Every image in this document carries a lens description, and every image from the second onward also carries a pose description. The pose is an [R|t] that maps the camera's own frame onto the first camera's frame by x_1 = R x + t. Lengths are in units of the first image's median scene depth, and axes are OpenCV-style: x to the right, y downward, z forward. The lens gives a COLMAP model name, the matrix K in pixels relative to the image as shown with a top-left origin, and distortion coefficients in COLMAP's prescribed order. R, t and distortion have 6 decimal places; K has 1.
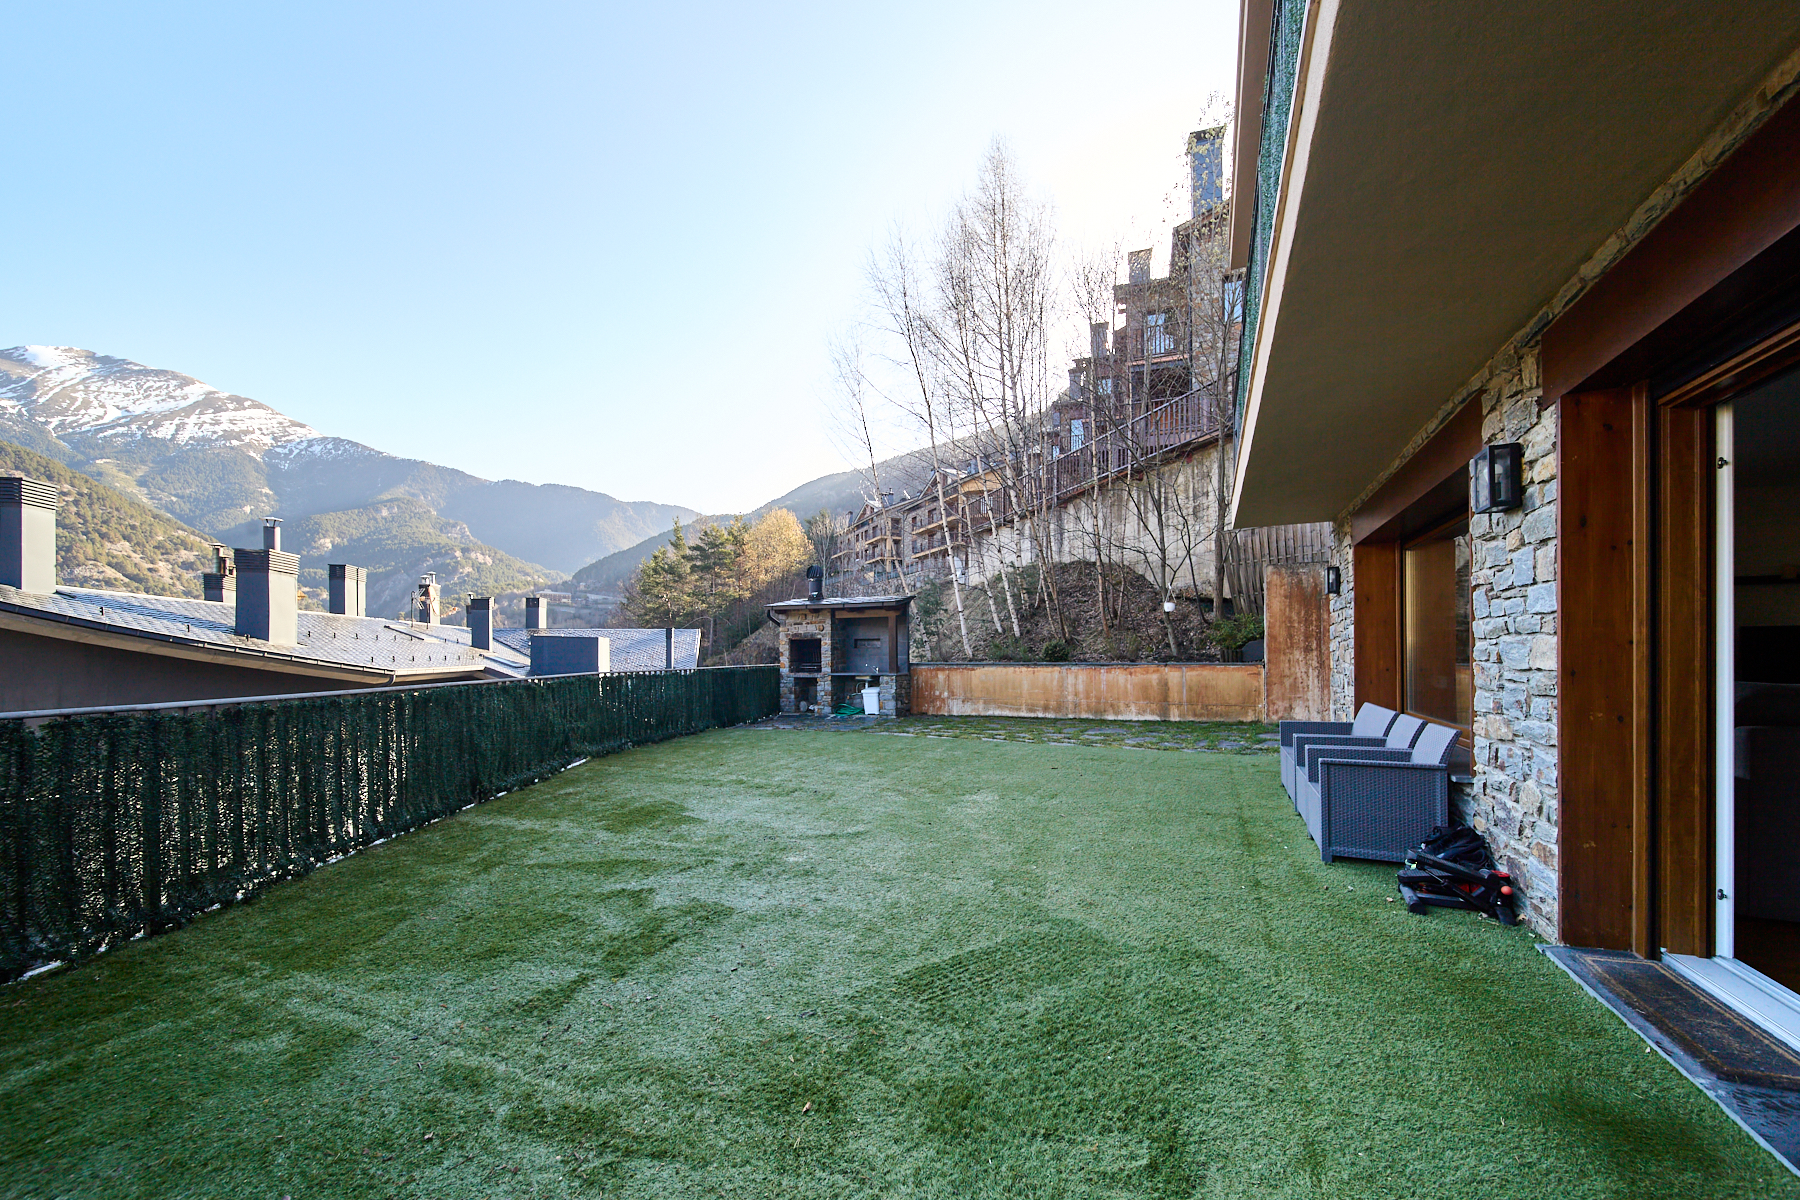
lens RADIAL K [[669.1, 0, 937.0], [0, 669.1, 602.6], [0, 0, 1]] dist [-0.000194, 0.000013]
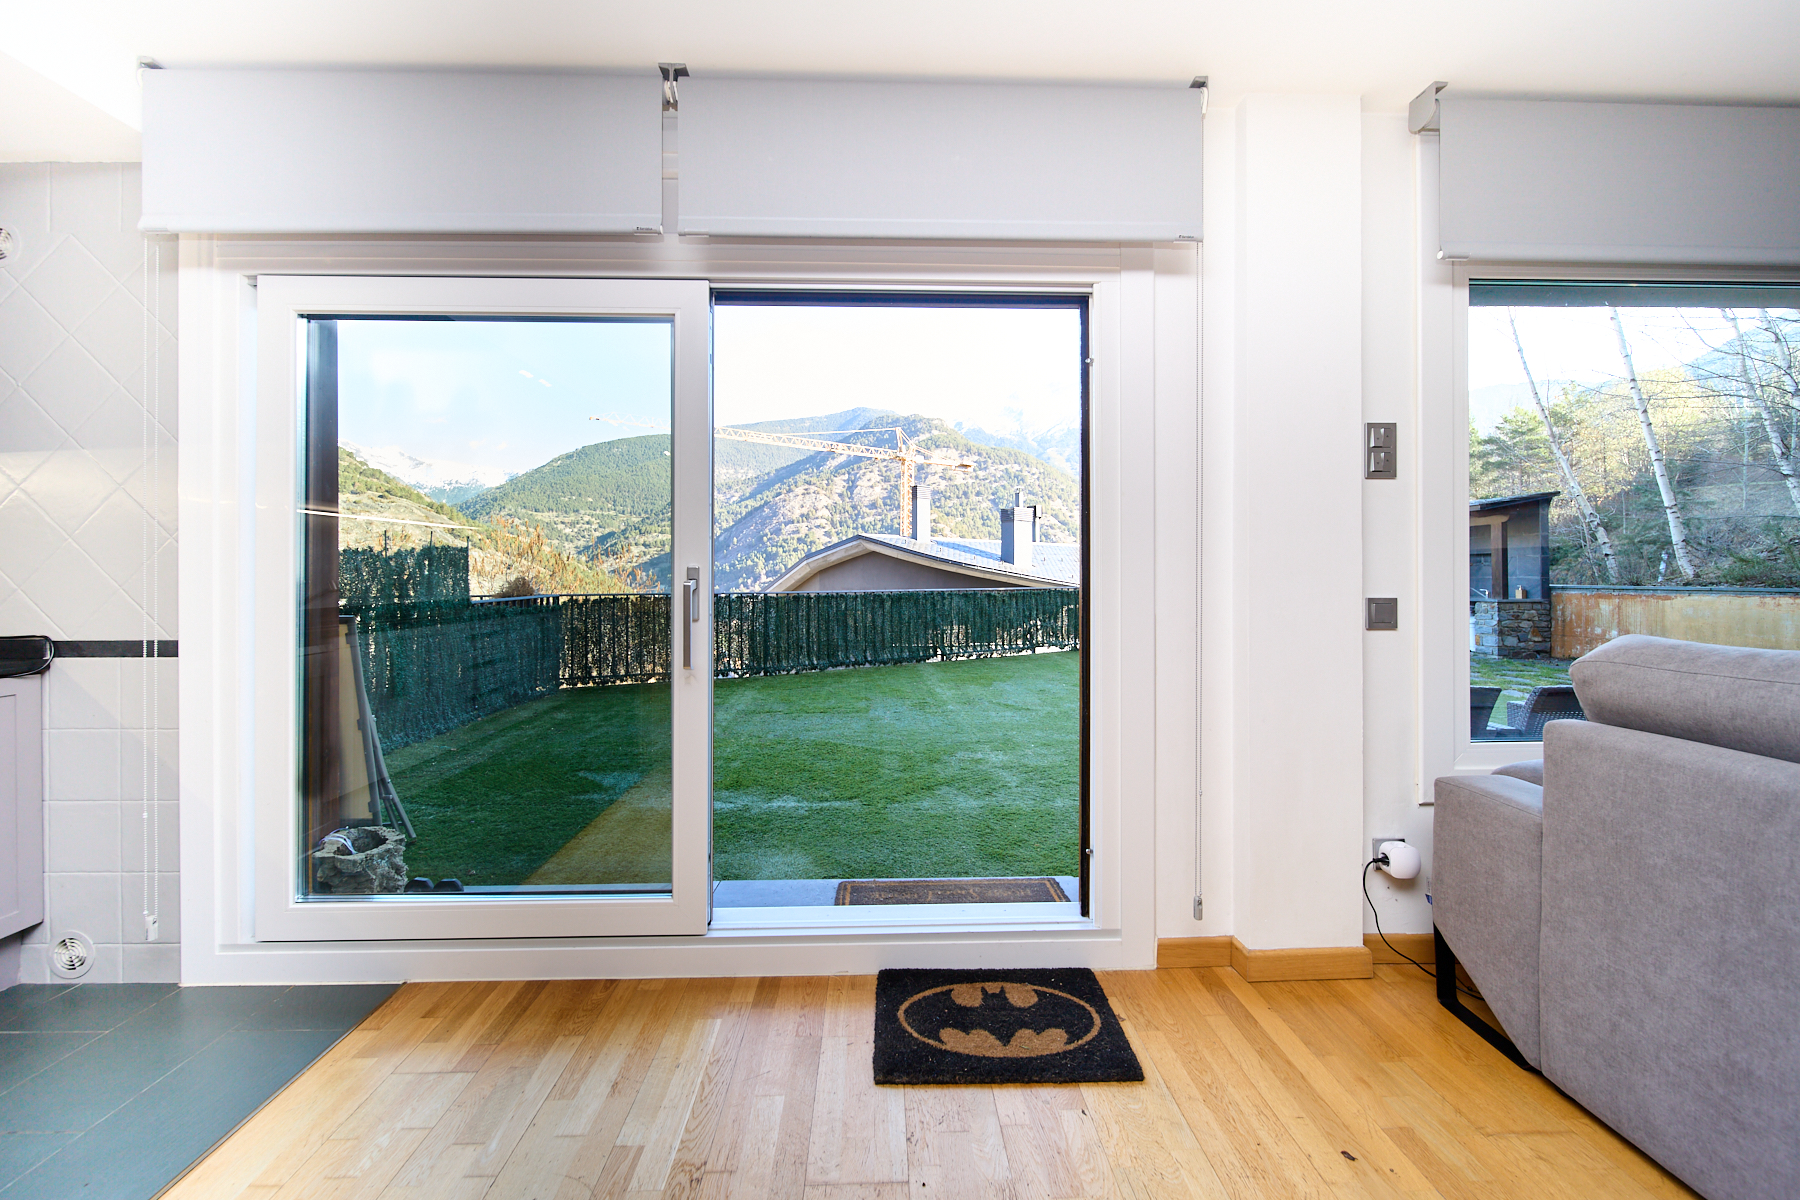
lens RADIAL K [[663.6, 0, 903.6], [0, 663.6, 559.4], [0, 0, 1]] dist [-0.001035, -0.000178]
pose [[0.424504, -0.016477, -0.905276, 0.311302], [0.068800, 0.997531, 0.014106, 0.004512], [0.902808, -0.068271, 0.424589, 0.081310]]
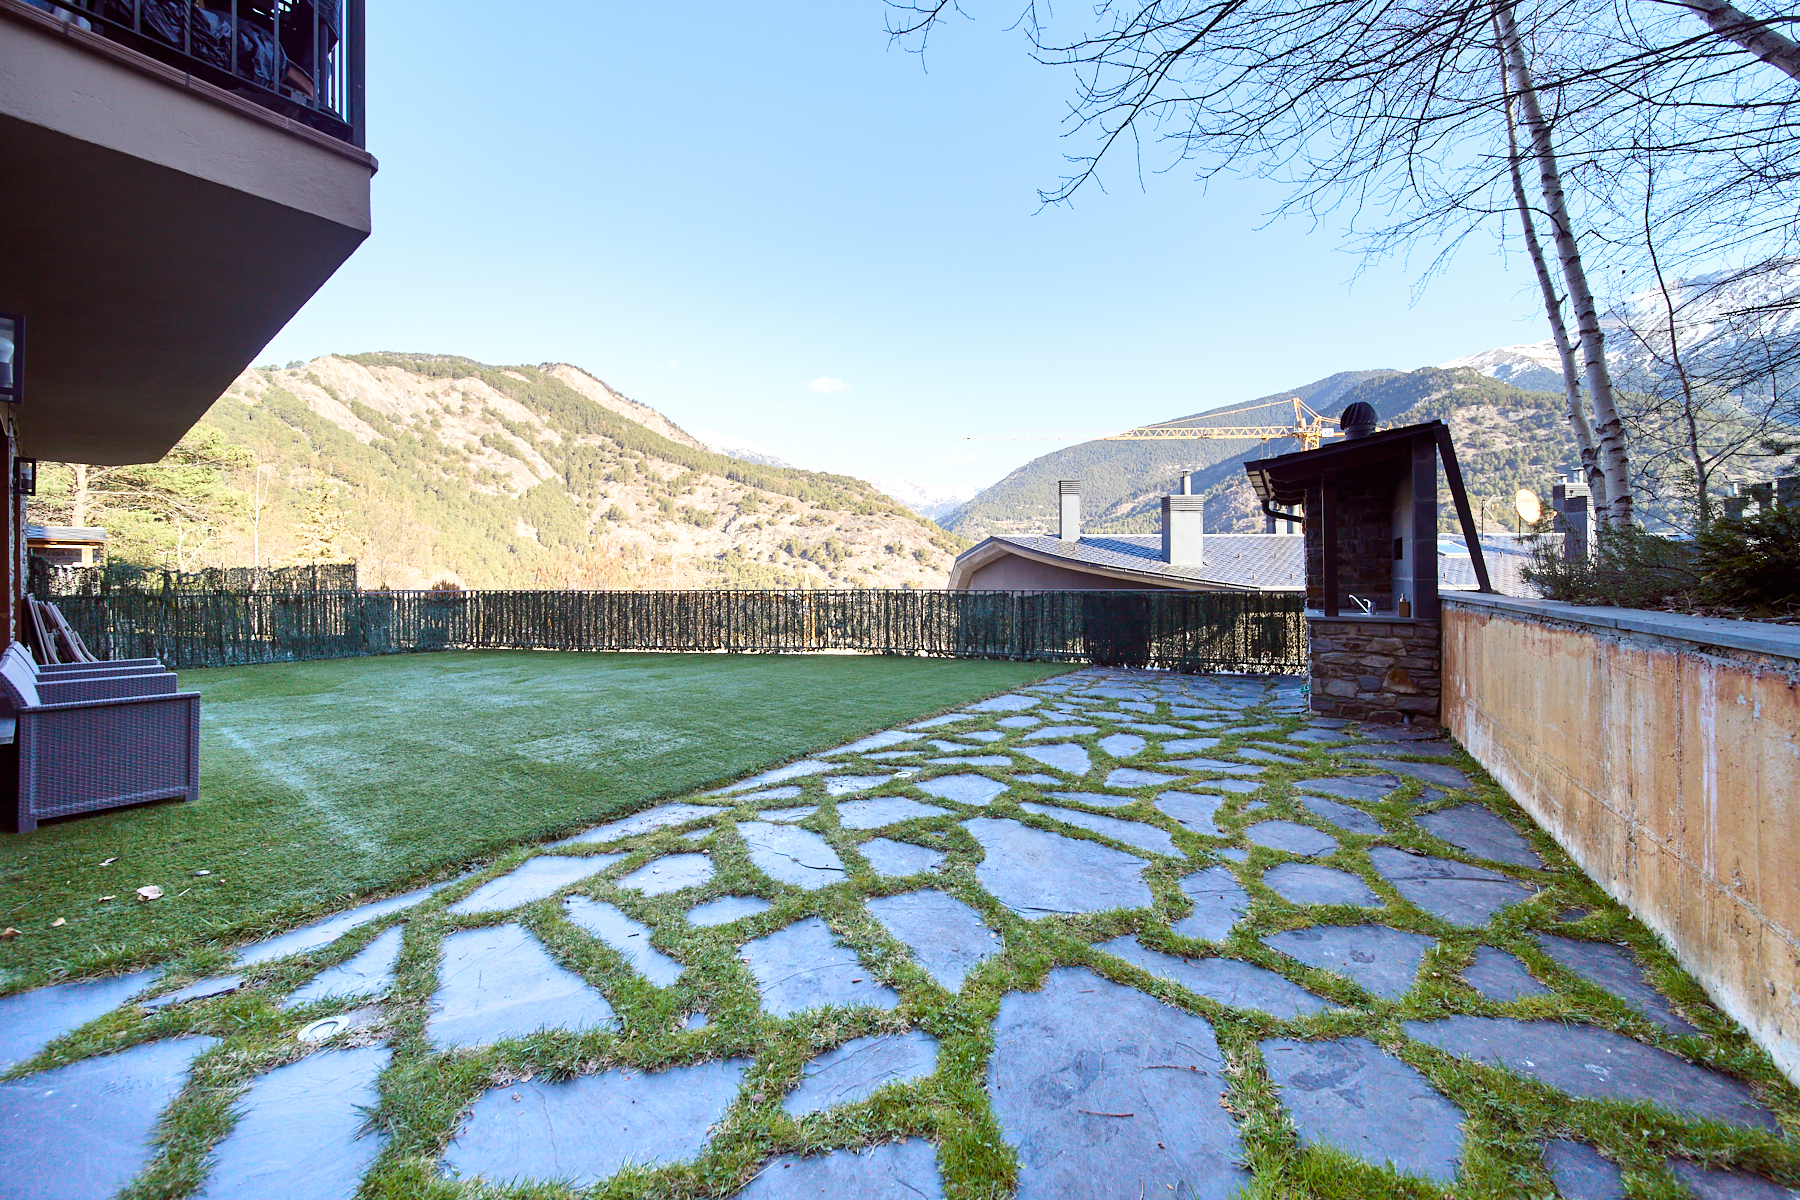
lens RADIAL K [[663.6, 0, 903.6], [0, 663.6, 559.4], [0, 0, 1]] dist [-0.001035, -0.000178]
pose [[-0.245997, -0.019053, -0.969083, 0.408305], [0.080387, 0.995961, -0.039987, 0.058171], [0.965931, -0.087739, -0.243472, 0.768898]]
